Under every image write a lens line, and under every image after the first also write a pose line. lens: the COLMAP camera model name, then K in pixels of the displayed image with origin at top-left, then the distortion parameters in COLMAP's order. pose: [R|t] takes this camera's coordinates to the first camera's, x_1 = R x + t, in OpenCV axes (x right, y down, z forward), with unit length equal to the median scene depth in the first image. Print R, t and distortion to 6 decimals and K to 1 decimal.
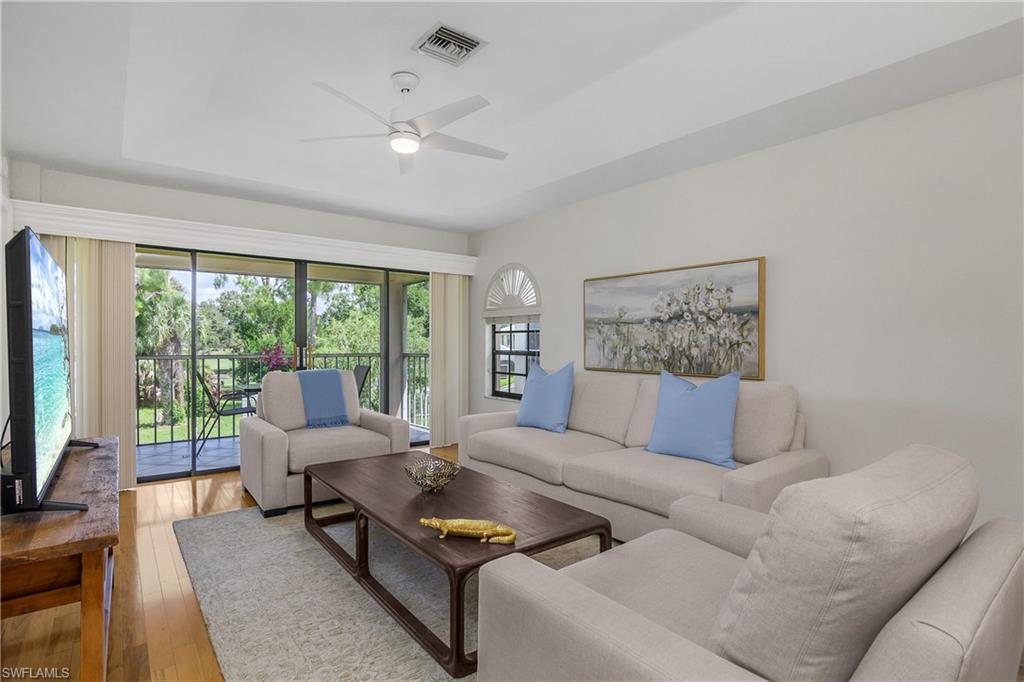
lens RADIAL K [[515.0, 0, 505.5], [0, 515.0, 342.6], [0, 0, 1]] dist [-0.014821, 0.003744]
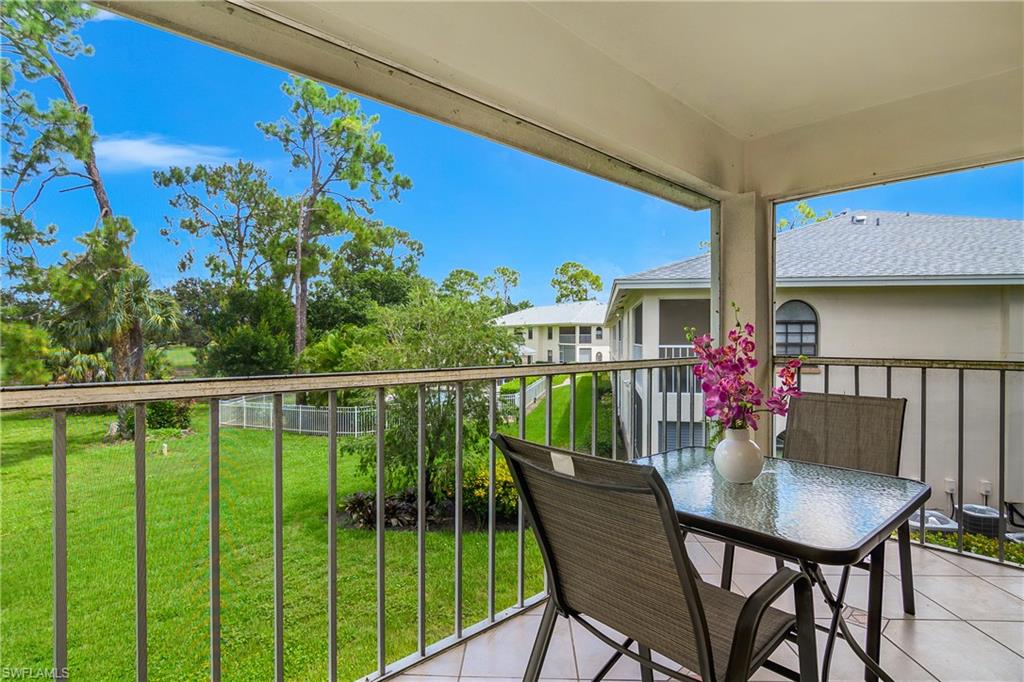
lens RADIAL K [[509.5, 0, 517.7], [0, 509.5, 336.4], [0, 0, 1]] dist [-0.023171, 0.003379]
pose [[0.995043, 0.000676, 0.099447, -0.772730], [-0.000838, 0.999998, 0.001580, 0.002434], [-0.099445, -0.001656, 0.995042, 0.972575]]
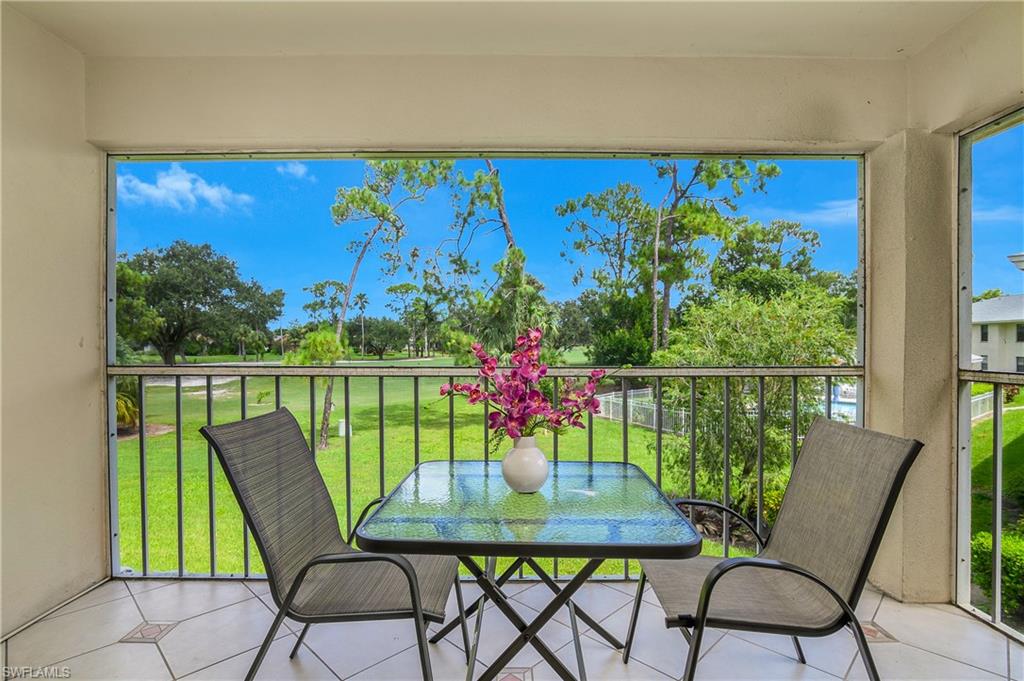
lens RADIAL K [[509.5, 0, 513.0], [0, 509.5, 342.1], [0, 0, 1]] dist [-0.023171, 0.003379]
pose [[0.795226, 0.000224, -0.606313, -0.389574], [0.004632, 0.999969, 0.006445, 0.001021], [0.606296, -0.007934, 0.795200, 1.027251]]
